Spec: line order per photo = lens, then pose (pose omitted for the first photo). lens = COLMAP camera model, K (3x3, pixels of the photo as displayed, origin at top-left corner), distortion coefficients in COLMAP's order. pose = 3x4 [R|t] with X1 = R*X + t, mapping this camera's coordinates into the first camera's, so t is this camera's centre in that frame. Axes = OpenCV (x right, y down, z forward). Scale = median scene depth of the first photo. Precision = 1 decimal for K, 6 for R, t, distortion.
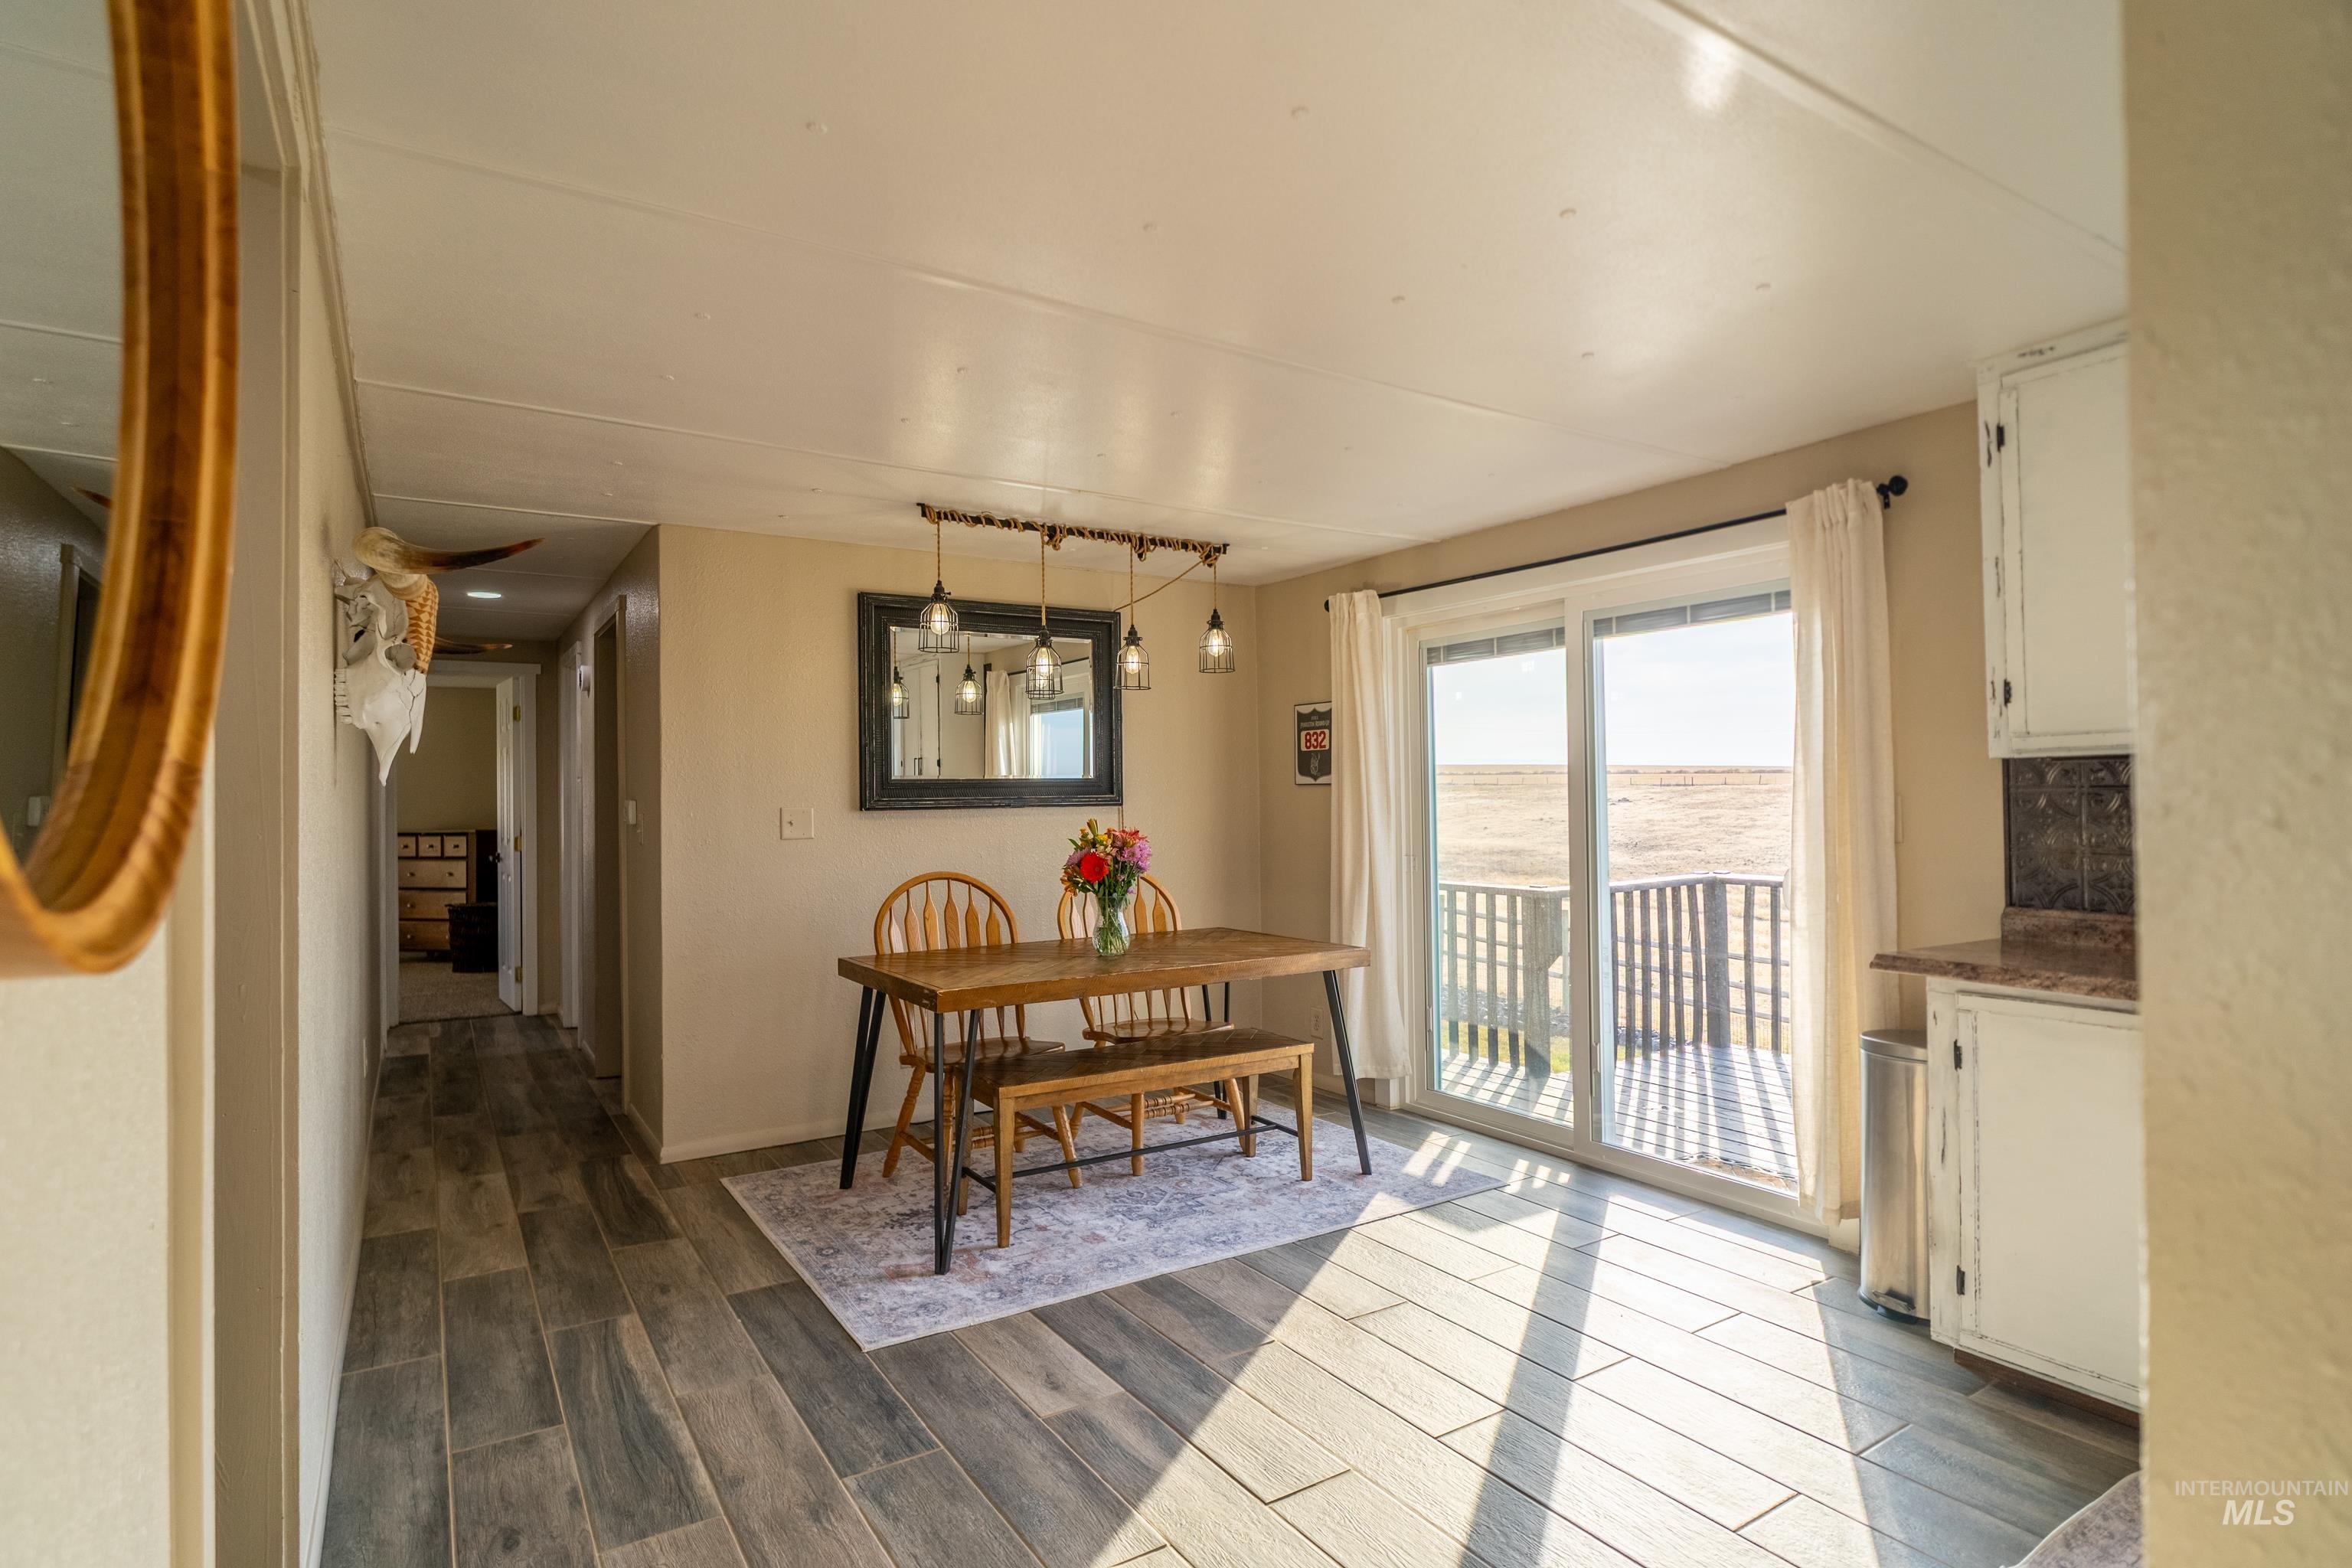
lens RADIAL K [[1207.9, 0, 1171.4], [0, 1207.9, 781.0], [0, 0, 1]] dist [0.004073, -0.002832]
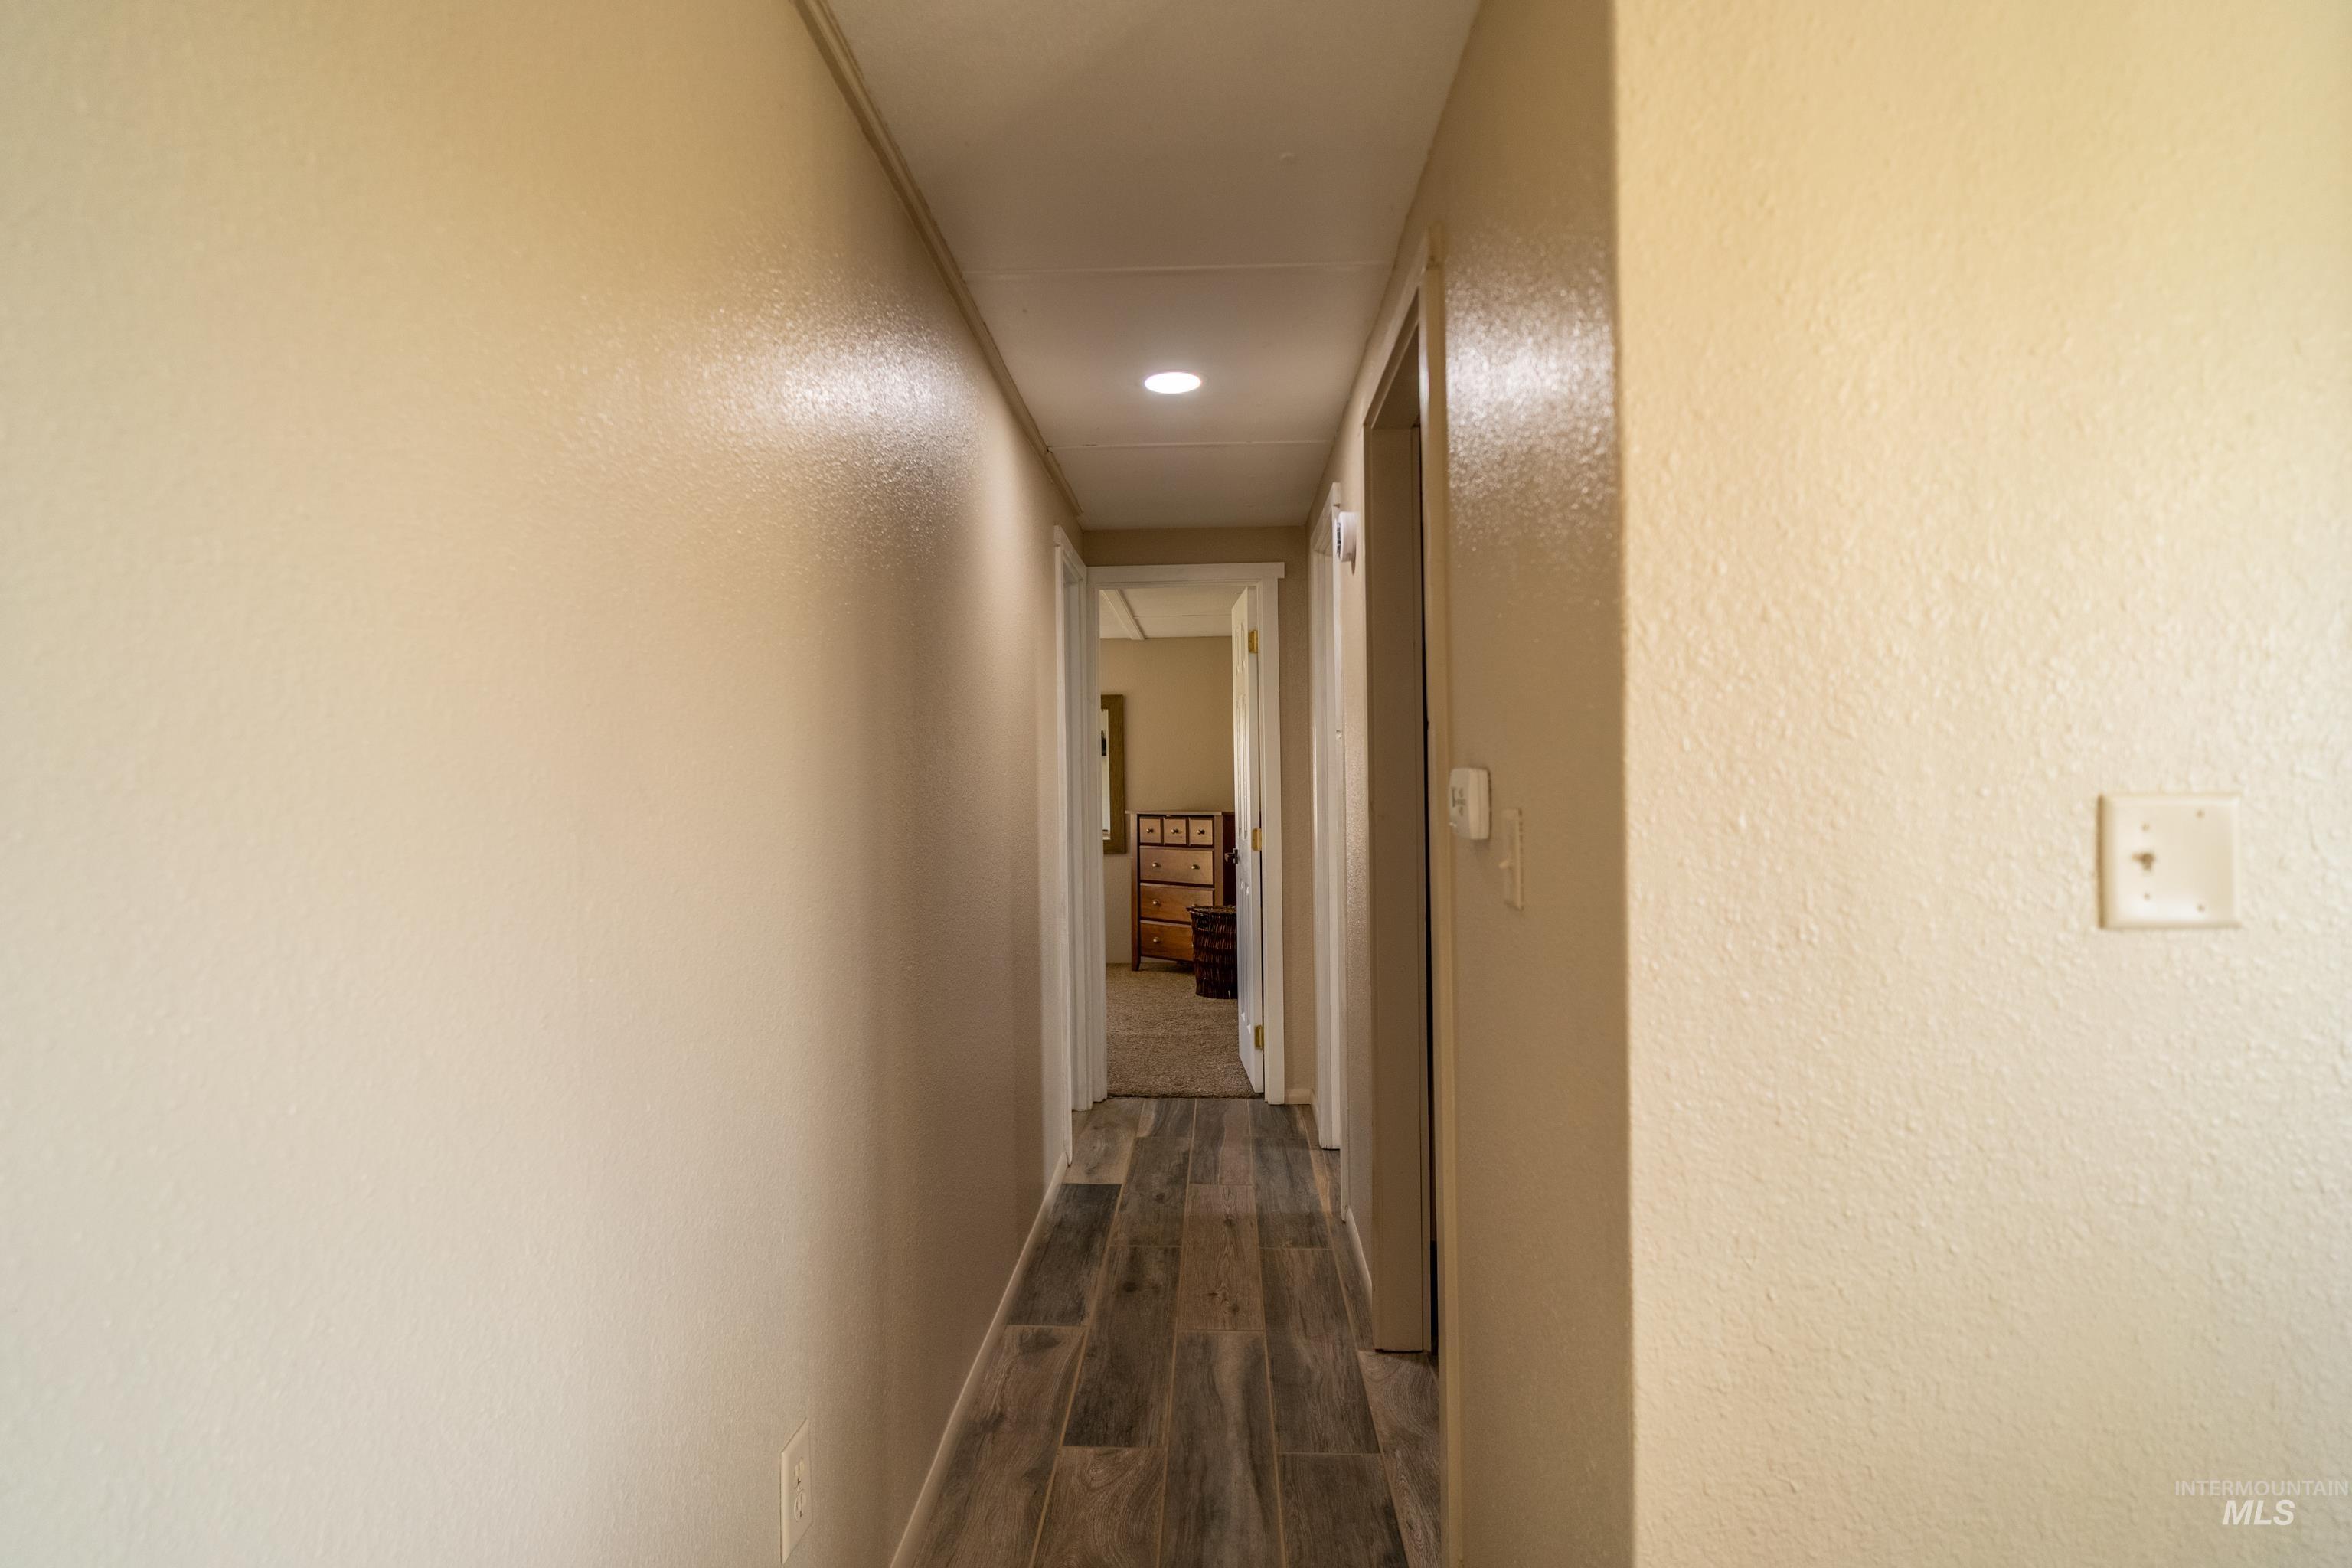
lens RADIAL K [[1207.9, 0, 1181.3], [0, 1207.9, 776.6], [0, 0, 1]] dist [0.004073, -0.002832]
pose [[0.832947, -0.000749, -0.553352, -0.207988], [0.009876, 0.999860, 0.013512, 0.008120], [0.553264, -0.016719, 0.832838, 0.425415]]
